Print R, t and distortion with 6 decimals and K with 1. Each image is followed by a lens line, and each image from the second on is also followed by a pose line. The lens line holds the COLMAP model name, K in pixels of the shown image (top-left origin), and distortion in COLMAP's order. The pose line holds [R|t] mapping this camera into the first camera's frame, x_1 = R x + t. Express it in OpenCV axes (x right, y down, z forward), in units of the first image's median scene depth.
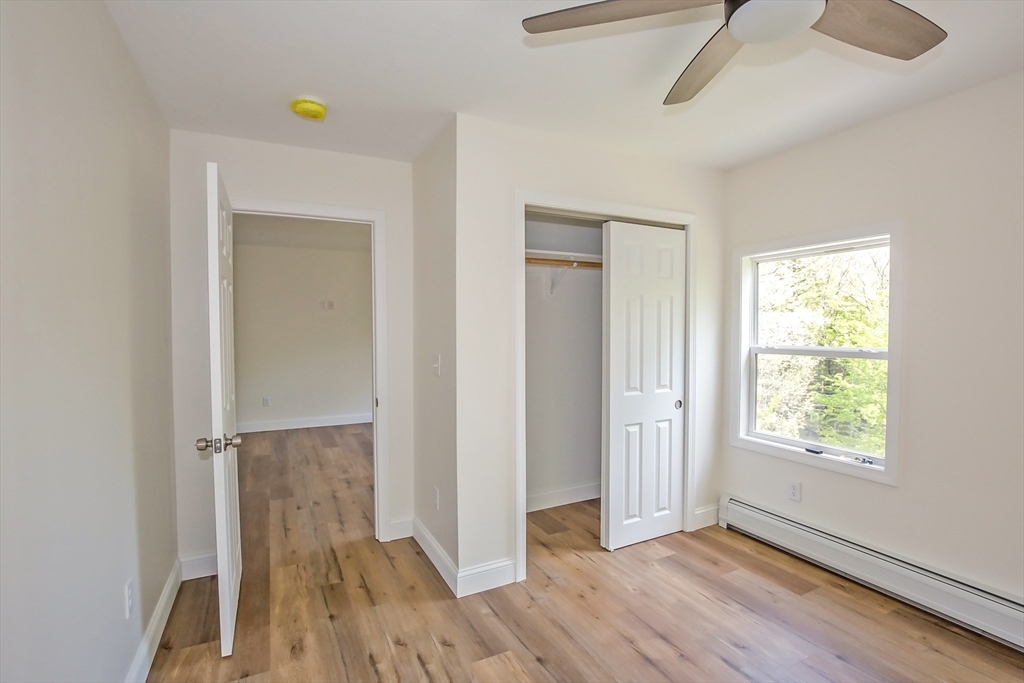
lens RADIAL K [[484.1, 0, 516.2], [0, 484.1, 341.1], [0, 0, 1]] dist [-0.036882, 0.008178]
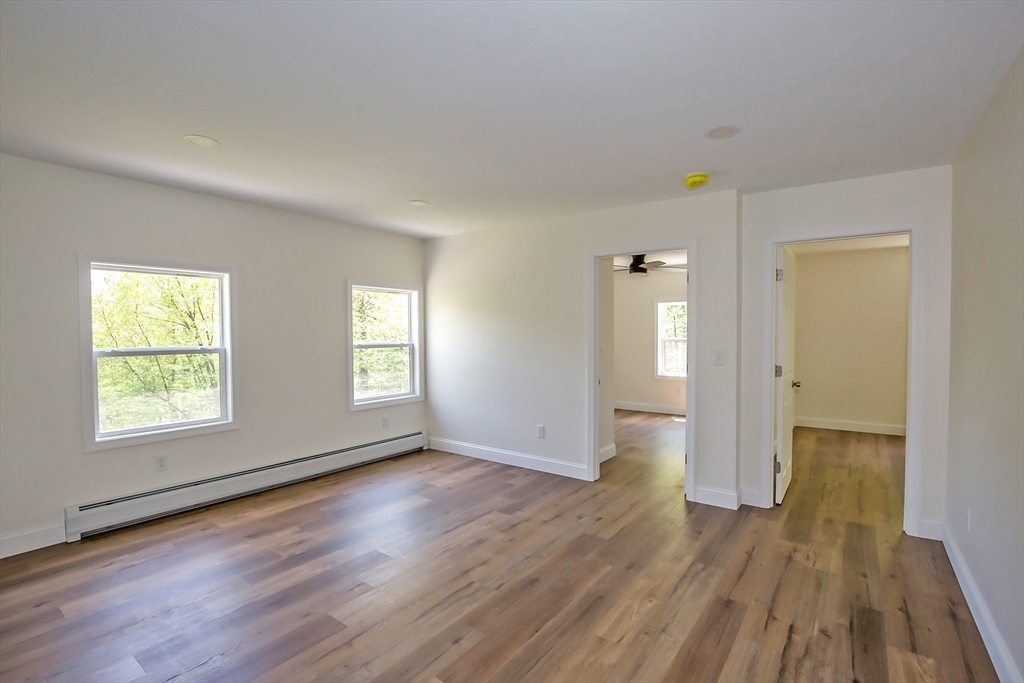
lens RADIAL K [[473.5, 0, 517.6], [0, 473.5, 342.2], [0, 0, 1]] dist [-0.035783, 0.006426]
pose [[-0.448509, -0.013178, 0.893681, -0.922575], [0.030870, 0.999066, 0.030224, -0.027182], [-0.893245, 0.041143, -0.447683, 1.178048]]
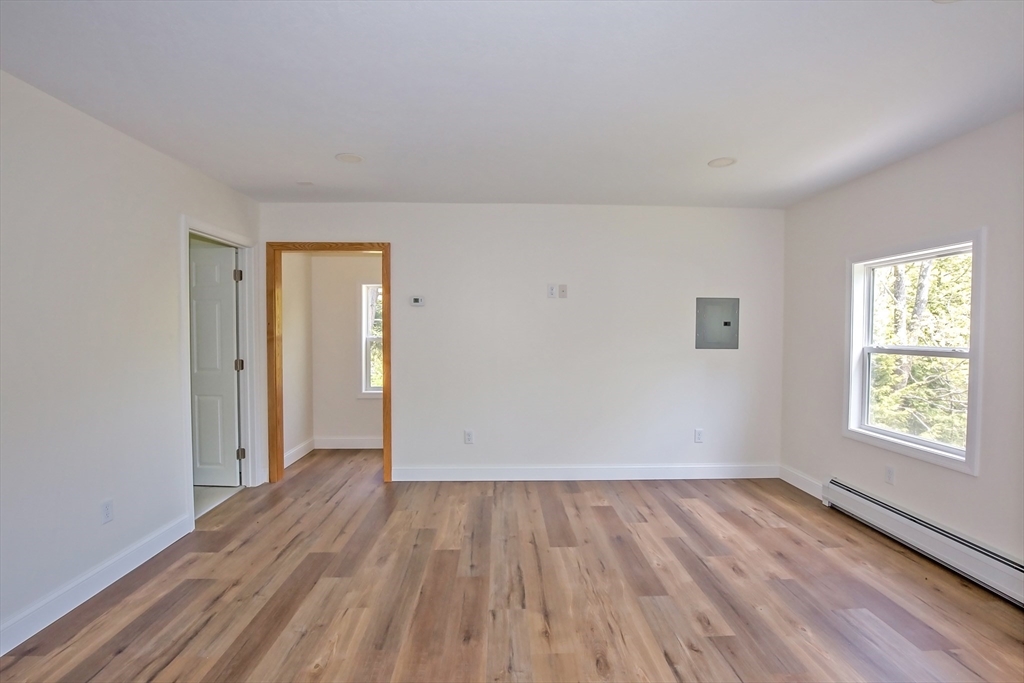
lens RADIAL K [[473.5, 0, 517.6], [0, 473.5, 342.2], [0, 0, 1]] dist [-0.035783, 0.006426]
pose [[0.906948, 0.018911, -0.420819, -0.242669], [-0.019088, 0.999811, 0.003791, -0.012115], [0.420811, 0.004594, 0.907137, 0.564846]]
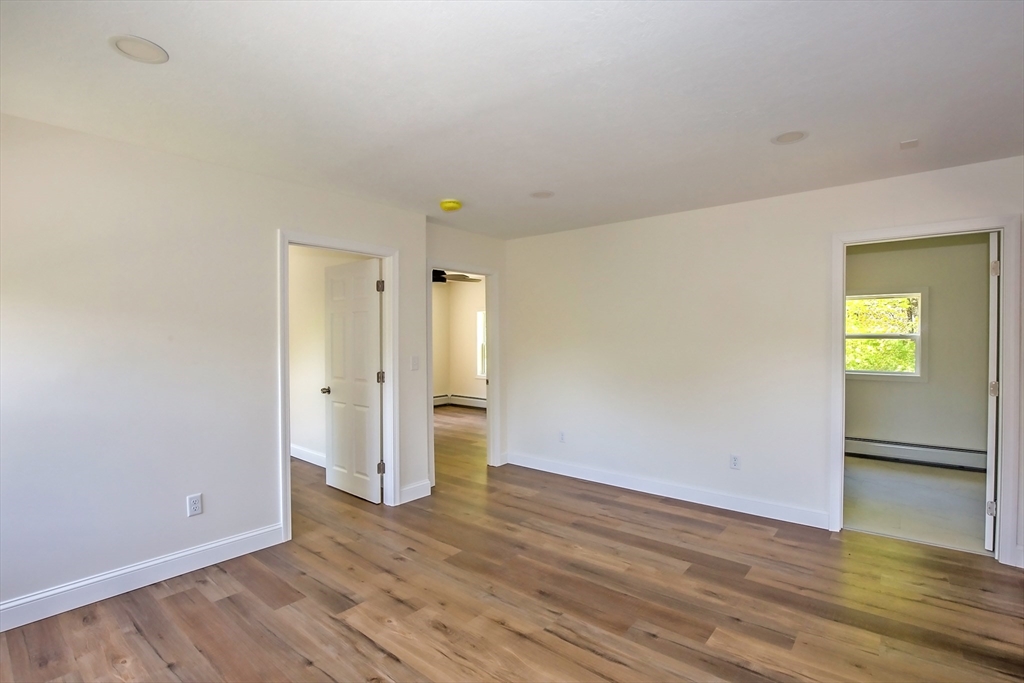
lens RADIAL K [[484.1, 0, 516.2], [0, 484.1, 341.1], [0, 0, 1]] dist [-0.036882, 0.008178]
pose [[-0.919959, 0.013852, -0.391770, -0.225396], [-0.000337, 0.999347, 0.036126, -0.041166], [0.392014, 0.033367, -0.919354, 1.406571]]
